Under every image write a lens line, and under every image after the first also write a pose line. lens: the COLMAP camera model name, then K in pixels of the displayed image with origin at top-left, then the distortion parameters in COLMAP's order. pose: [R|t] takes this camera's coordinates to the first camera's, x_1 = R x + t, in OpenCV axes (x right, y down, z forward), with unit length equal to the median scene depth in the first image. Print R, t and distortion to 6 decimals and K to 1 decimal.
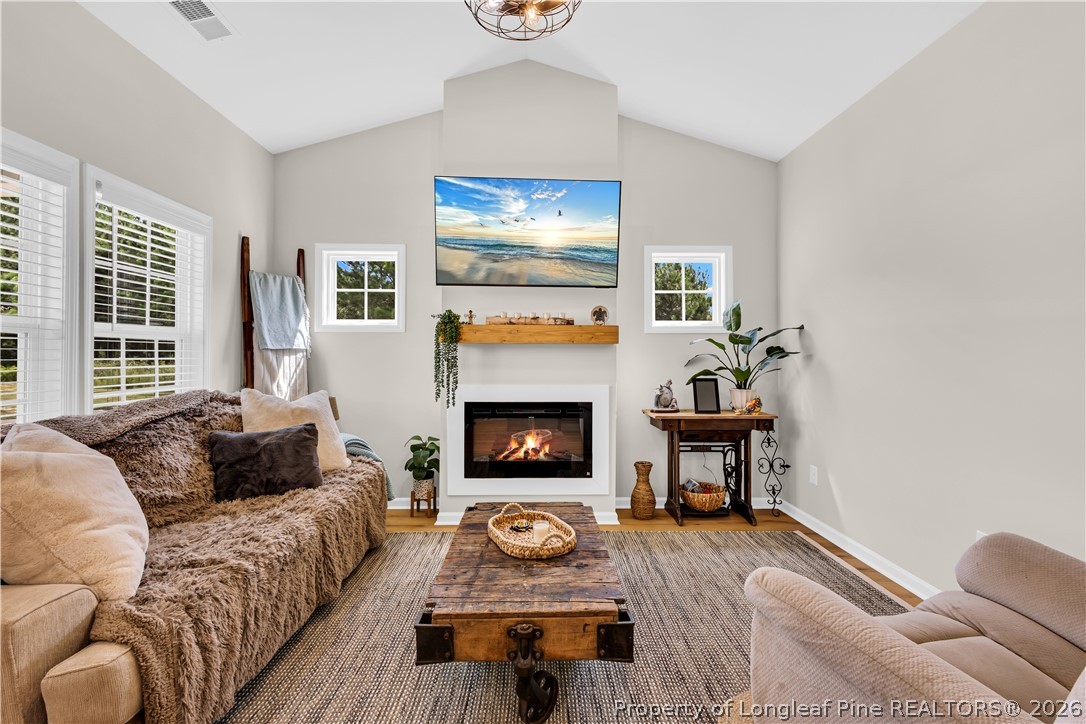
lens RADIAL K [[507.0, 0, 539.9], [0, 507.0, 349.3], [0, 0, 1]] dist [0.000295, 0.007793]
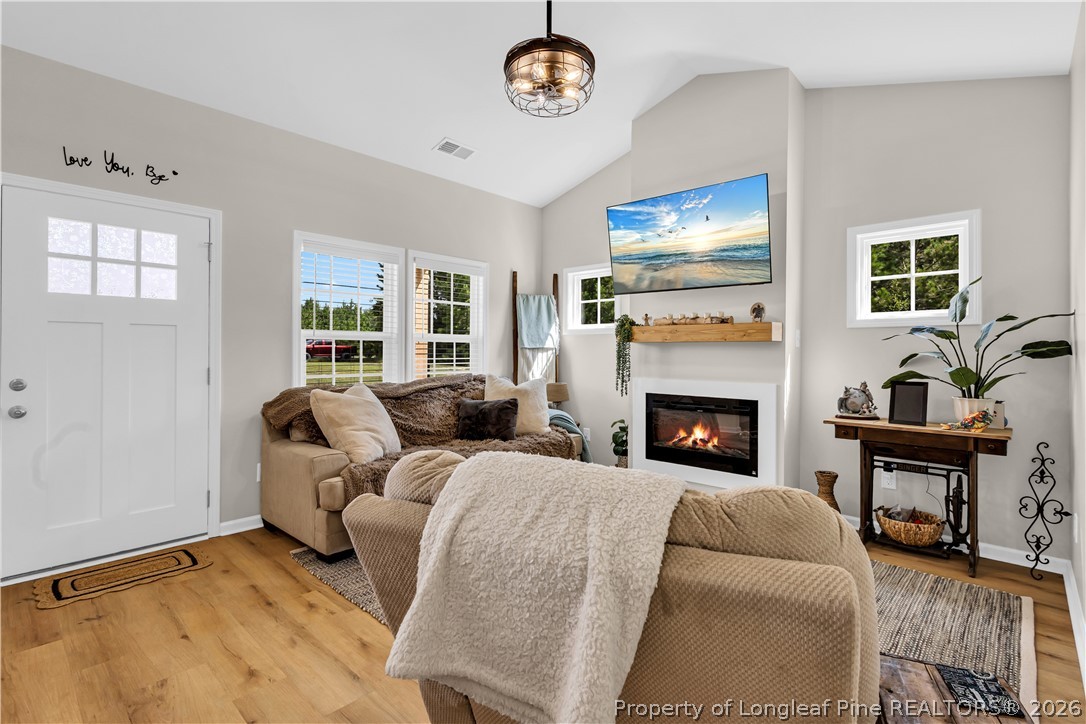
lens RADIAL K [[507.0, 0, 539.9], [0, 507.0, 349.3], [0, 0, 1]] dist [0.000295, 0.007793]
pose [[0.718560, -0.002332, -0.695461, 0.505012], [0.003785, 0.999993, 0.000558, 0.002736], [0.695455, -0.003034, 0.718563, -0.002713]]
